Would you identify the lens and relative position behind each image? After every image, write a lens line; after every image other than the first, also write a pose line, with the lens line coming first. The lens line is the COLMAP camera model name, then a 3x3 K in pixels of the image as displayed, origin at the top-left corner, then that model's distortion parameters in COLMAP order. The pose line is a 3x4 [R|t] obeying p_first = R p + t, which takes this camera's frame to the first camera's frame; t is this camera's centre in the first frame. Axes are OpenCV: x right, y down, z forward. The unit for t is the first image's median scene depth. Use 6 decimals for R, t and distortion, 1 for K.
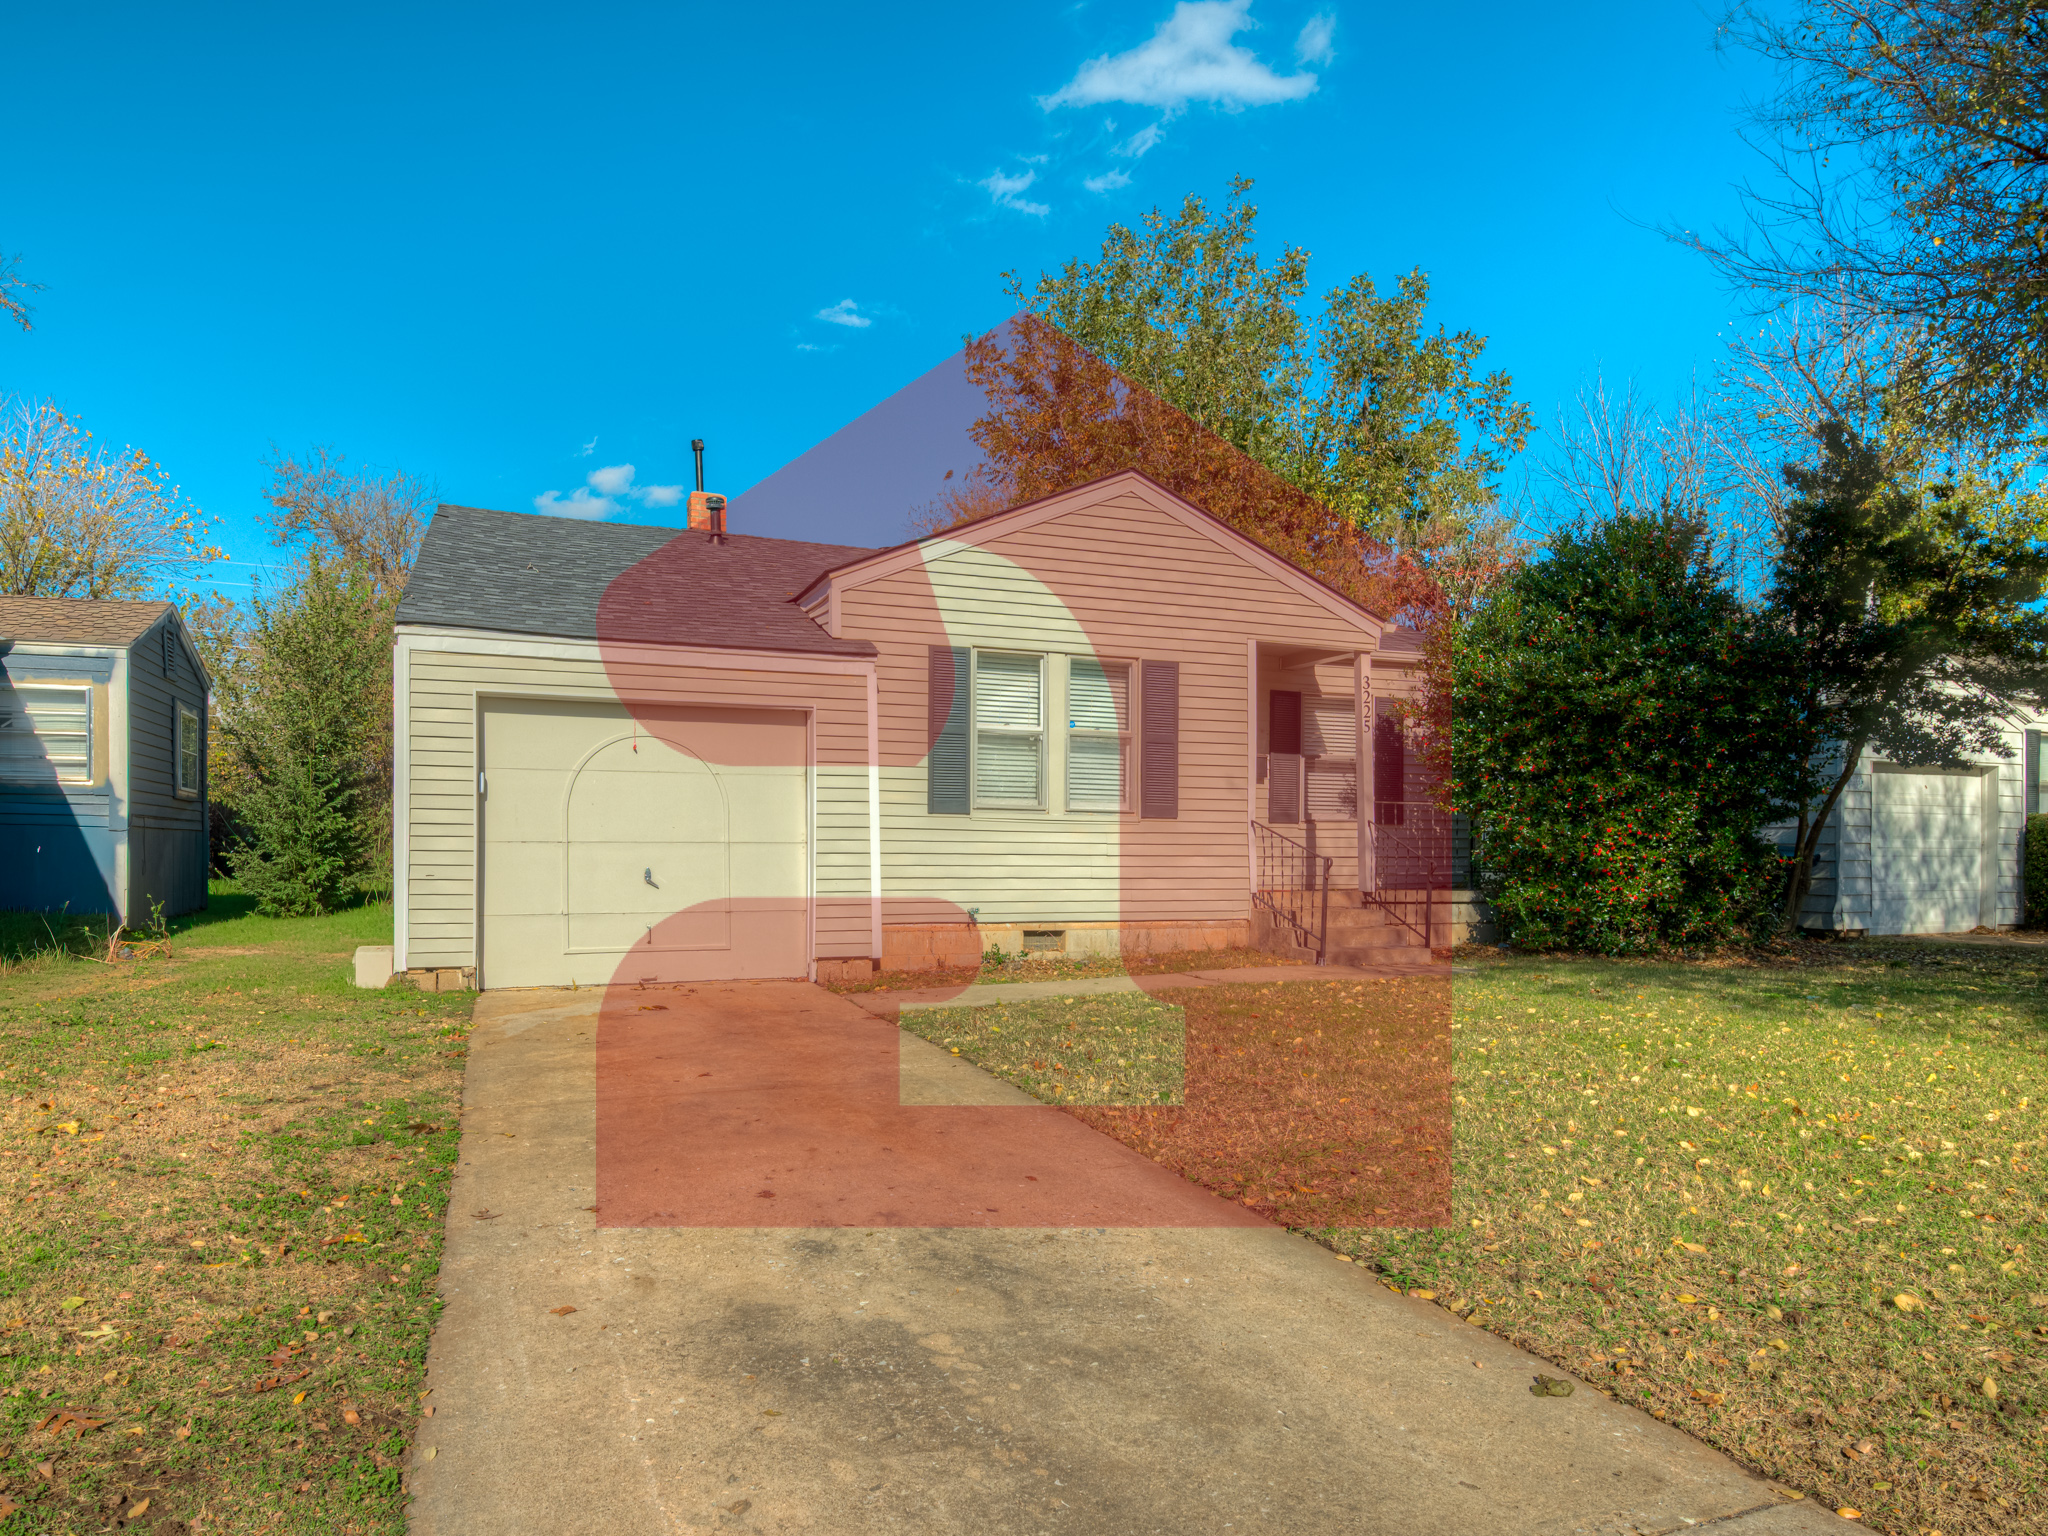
lens RADIAL K [[1126.6, 0, 980.9], [0, 1126.6, 843.4], [0, 0, 1]] dist [0.002639, 0.000001]
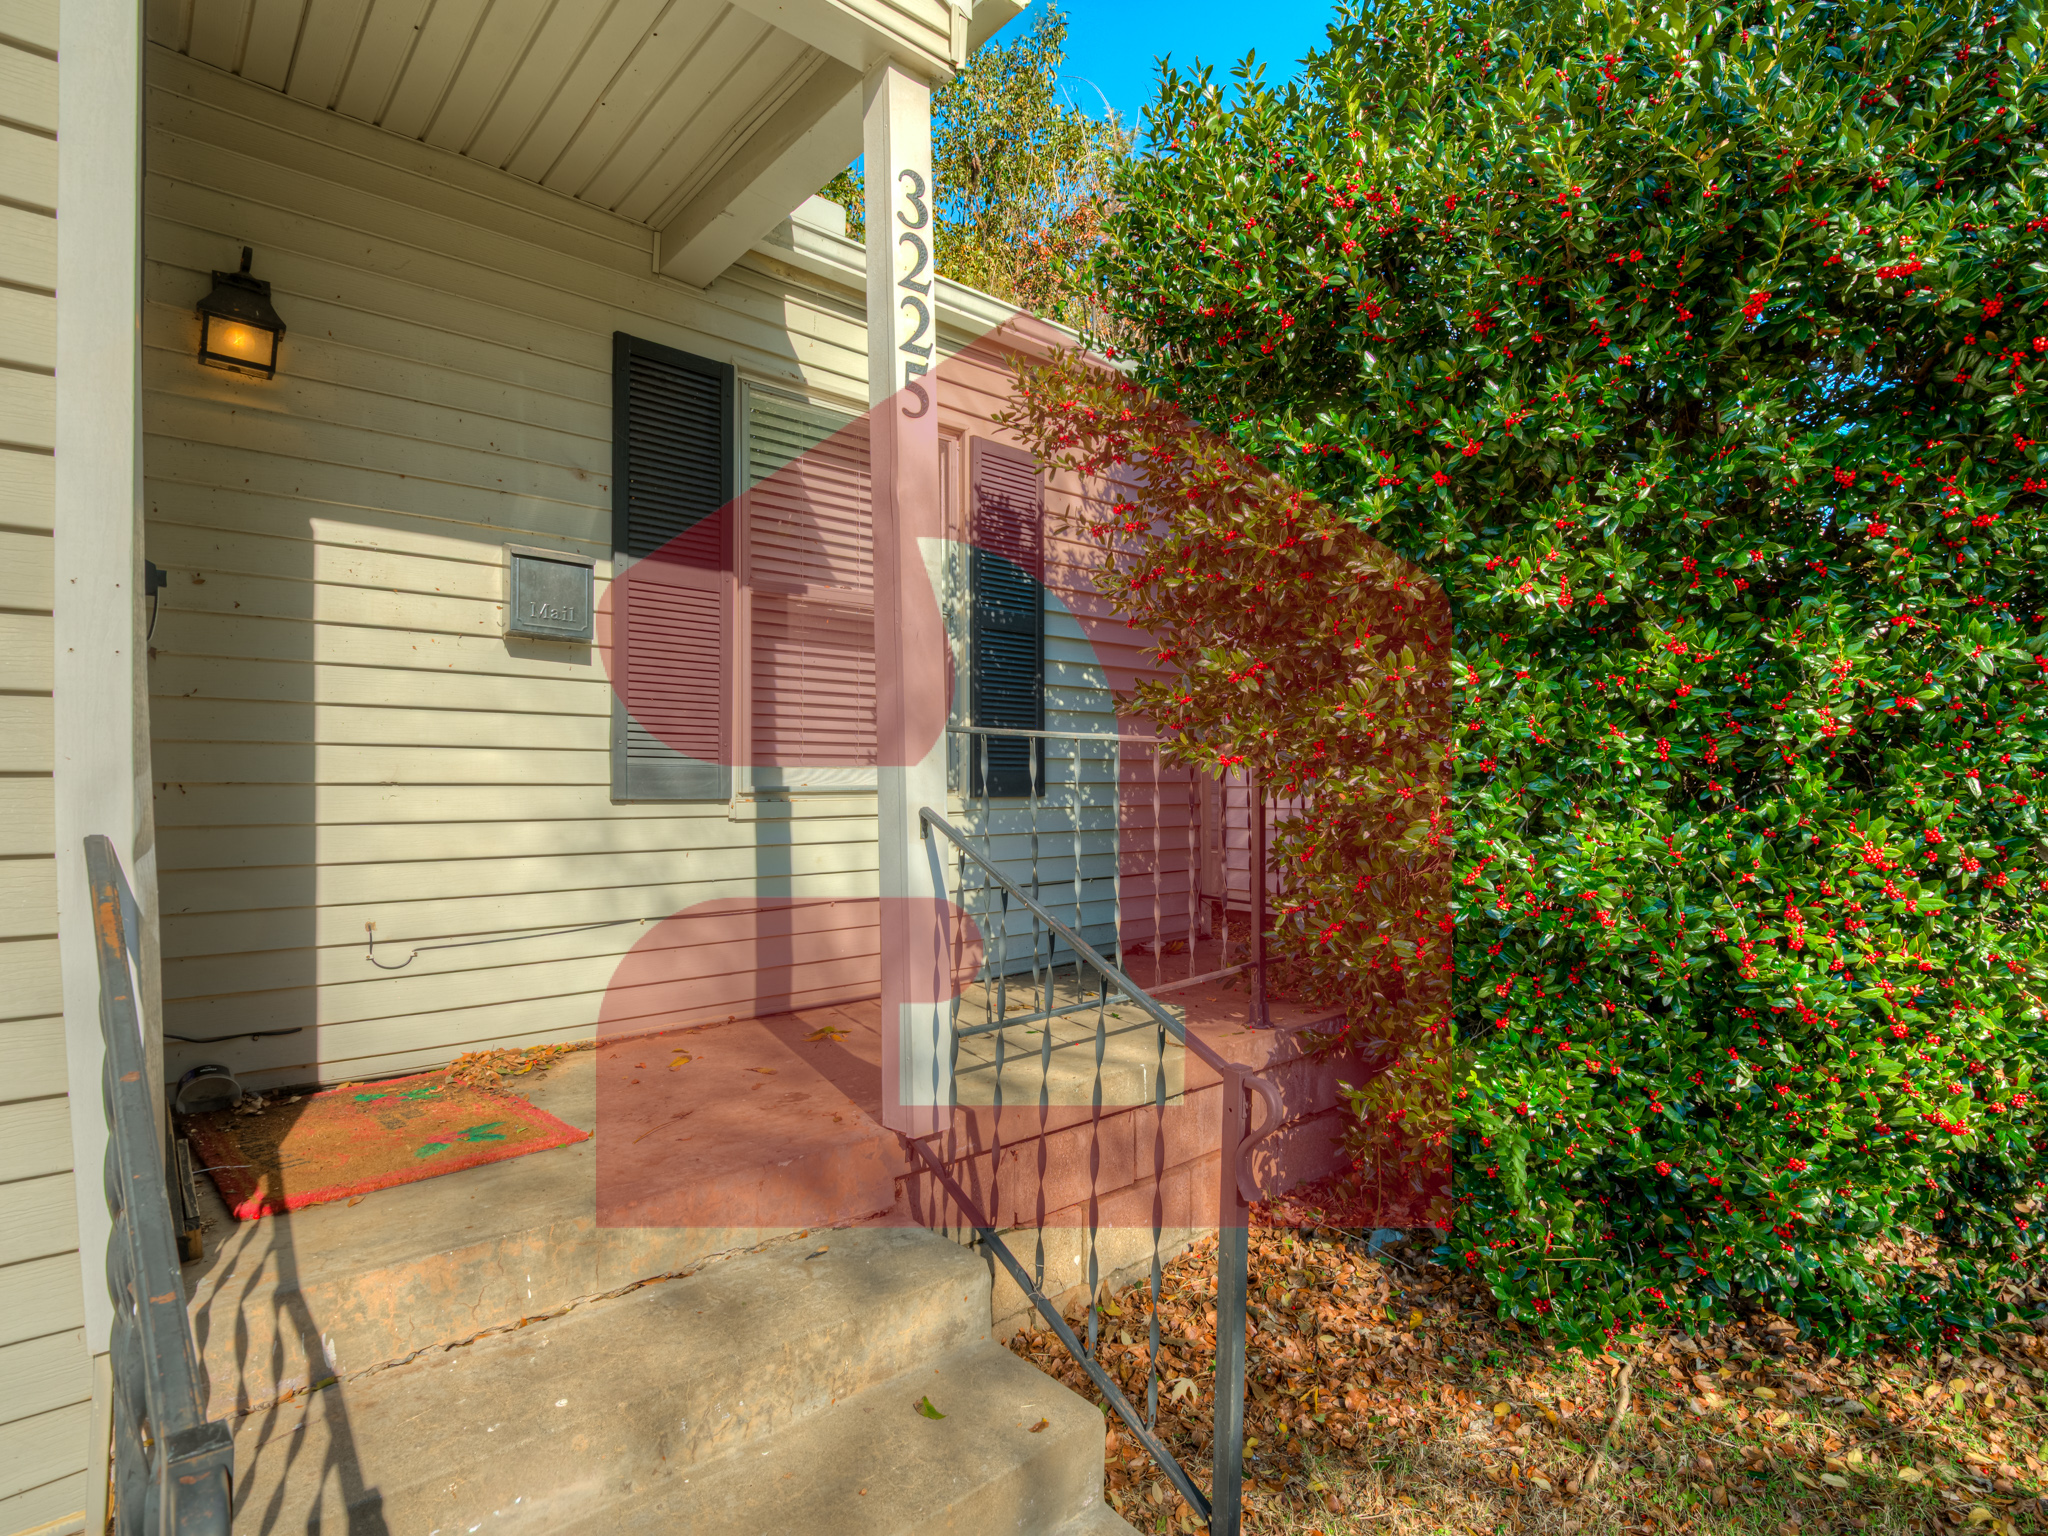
lens RADIAL K [[1029.9, 0, 1056.5], [0, 1029.9, 790.0], [0, 0, 1]] dist [0.012334, -0.026540]
pose [[0.921729, -0.006314, 0.387783, 0.300677], [0.003019, 0.999954, 0.009104, -0.026953], [-0.387823, -0.007220, 0.921706, 0.835406]]
